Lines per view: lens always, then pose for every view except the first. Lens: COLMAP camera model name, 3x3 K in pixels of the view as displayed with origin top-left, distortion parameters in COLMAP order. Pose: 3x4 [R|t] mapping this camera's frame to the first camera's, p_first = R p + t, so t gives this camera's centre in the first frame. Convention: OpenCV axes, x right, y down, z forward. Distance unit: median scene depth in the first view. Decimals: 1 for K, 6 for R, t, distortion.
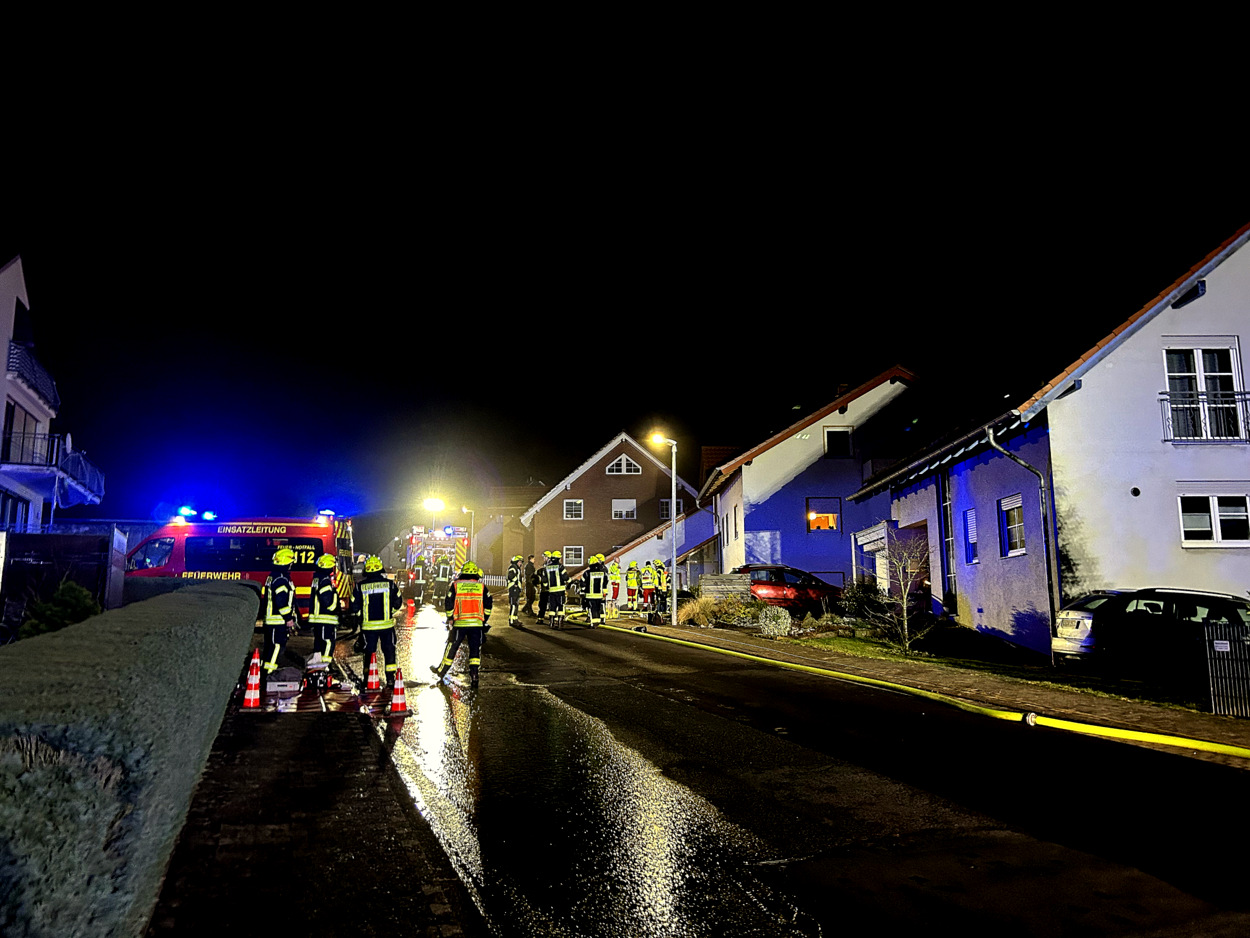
lens RADIAL K [[939.5, 0, 620.3], [0, 939.5, 473.6], [0, 0, 1]] dist [0.063065, -0.070580]
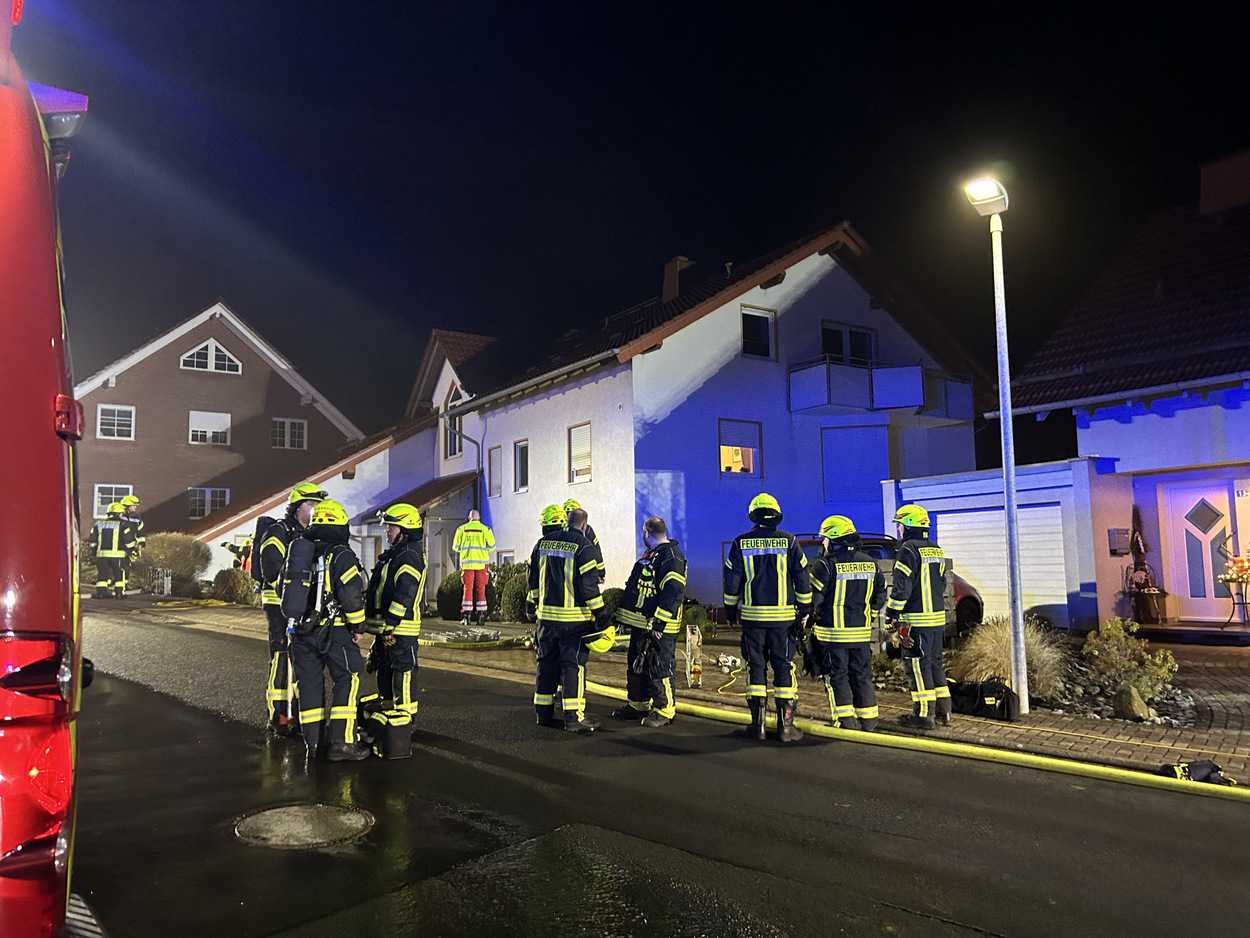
lens RADIAL K [[939.5, 0, 620.3], [0, 939.5, 473.6], [0, 0, 1]] dist [0.063065, -0.070580]
pose [[0.834242, 0.052921, 0.548853, -0.175805], [-0.078445, 0.996650, 0.023136, 0.050693], [-0.545790, -0.062356, 0.835599, 0.526466]]
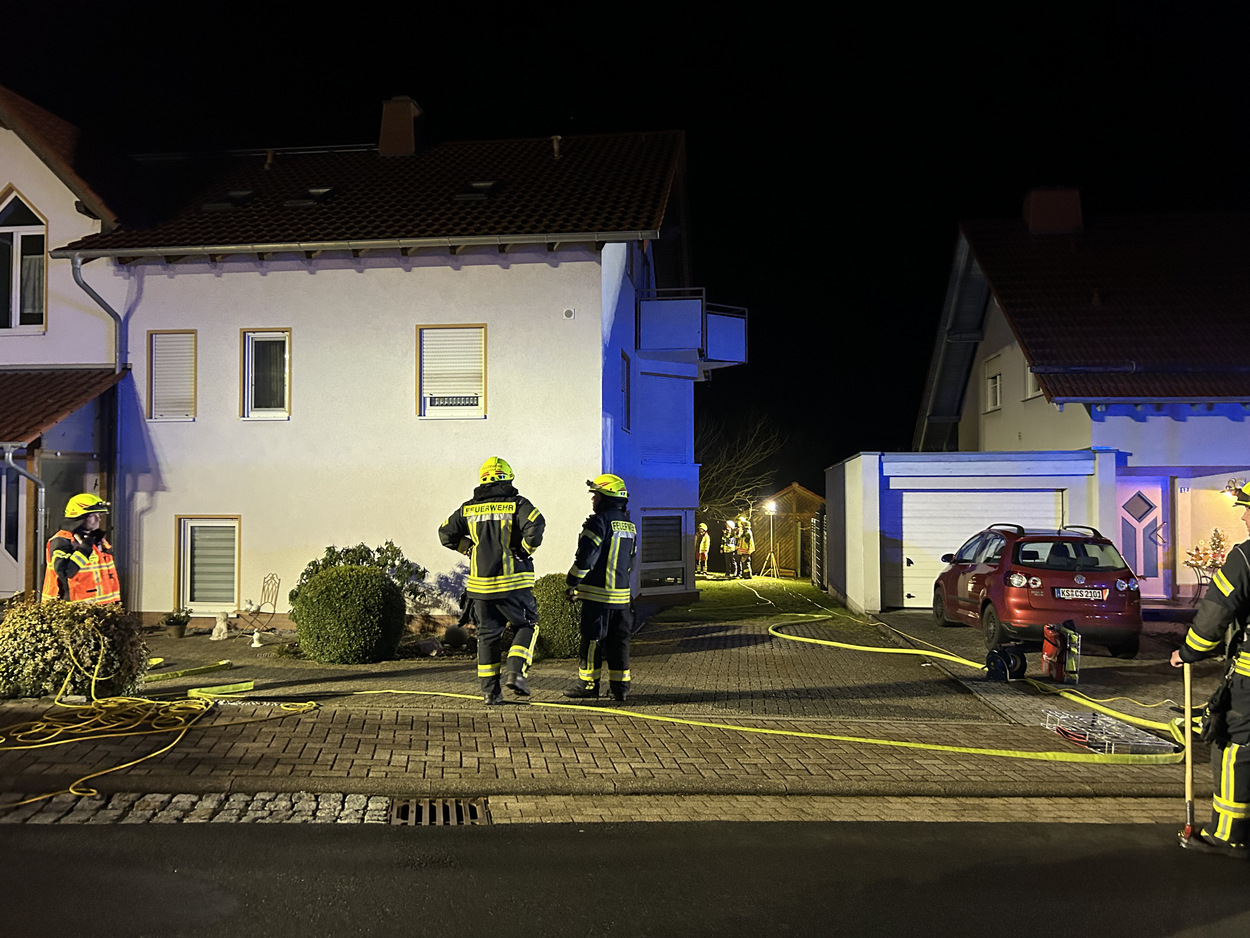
lens RADIAL K [[939.5, 0, 620.3], [0, 939.5, 473.6], [0, 0, 1]] dist [0.063065, -0.070580]
pose [[0.131152, 0.032521, 0.990829, -0.238215], [-0.158787, 0.987247, -0.011385, 0.087758], [-0.978563, -0.155838, 0.134643, 0.913342]]
